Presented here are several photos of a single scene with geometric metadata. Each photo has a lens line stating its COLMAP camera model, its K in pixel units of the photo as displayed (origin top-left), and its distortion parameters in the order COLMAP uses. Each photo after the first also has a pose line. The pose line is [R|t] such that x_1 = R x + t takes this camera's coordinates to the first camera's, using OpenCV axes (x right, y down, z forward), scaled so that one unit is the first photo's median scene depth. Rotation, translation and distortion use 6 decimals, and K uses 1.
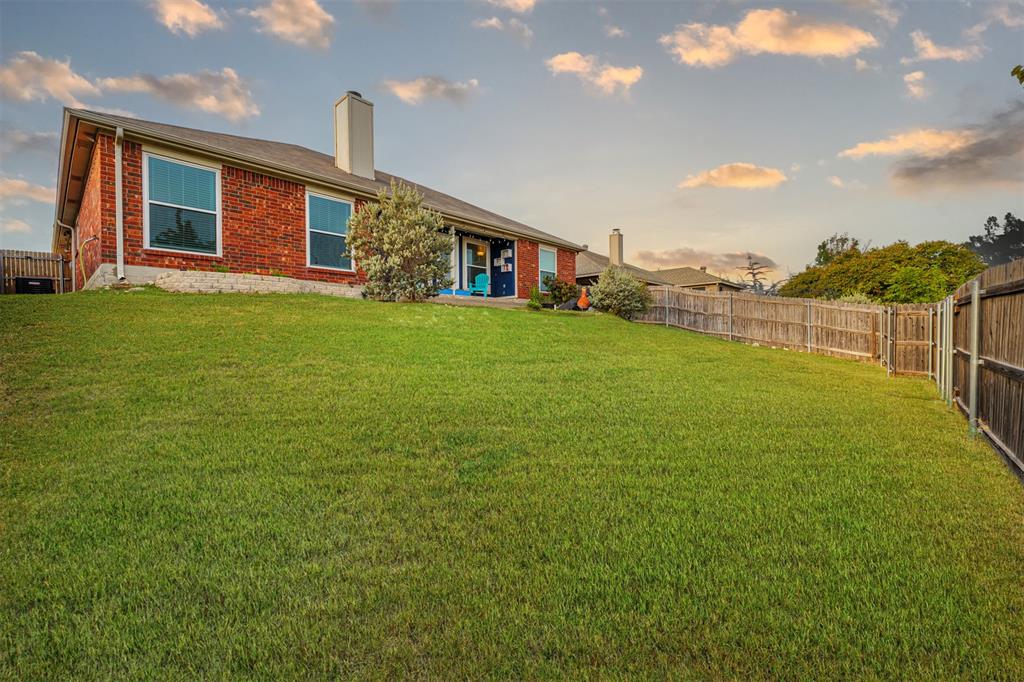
lens RADIAL K [[443.4, 0, 508.9], [0, 443.4, 346.6], [0, 0, 1]] dist [0.000492, -0.000104]
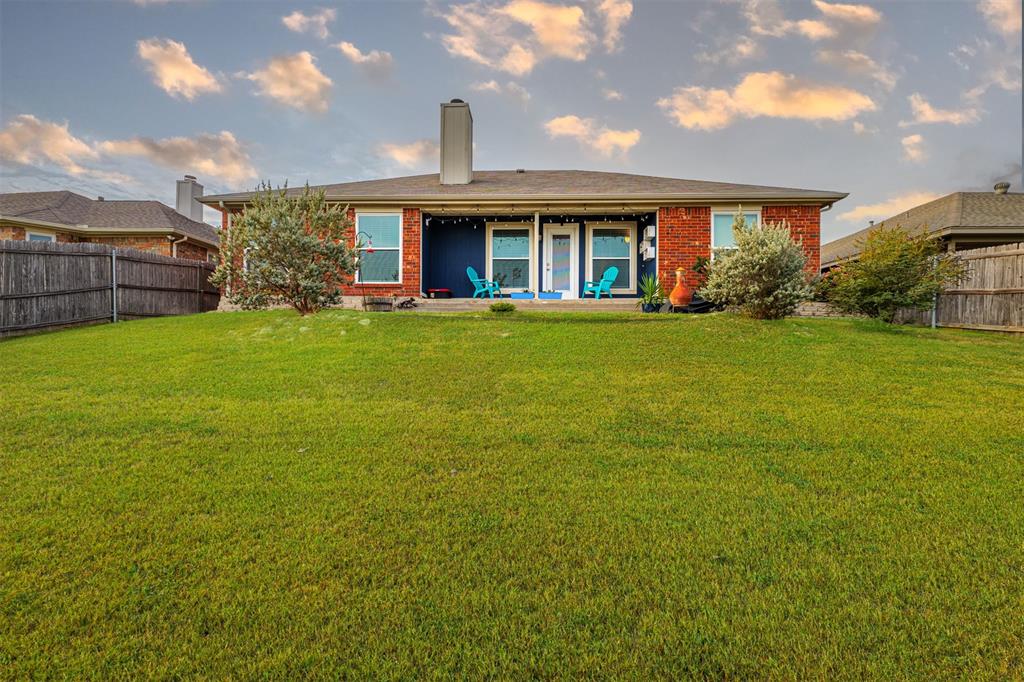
lens RADIAL K [[443.4, 0, 508.9], [0, 443.4, 346.6], [0, 0, 1]] dist [0.000492, -0.000104]
pose [[0.628092, -0.004579, -0.778126, 0.392102], [-0.032811, 0.998937, -0.032363, -0.004635], [0.777447, 0.045858, 0.627274, 0.409407]]
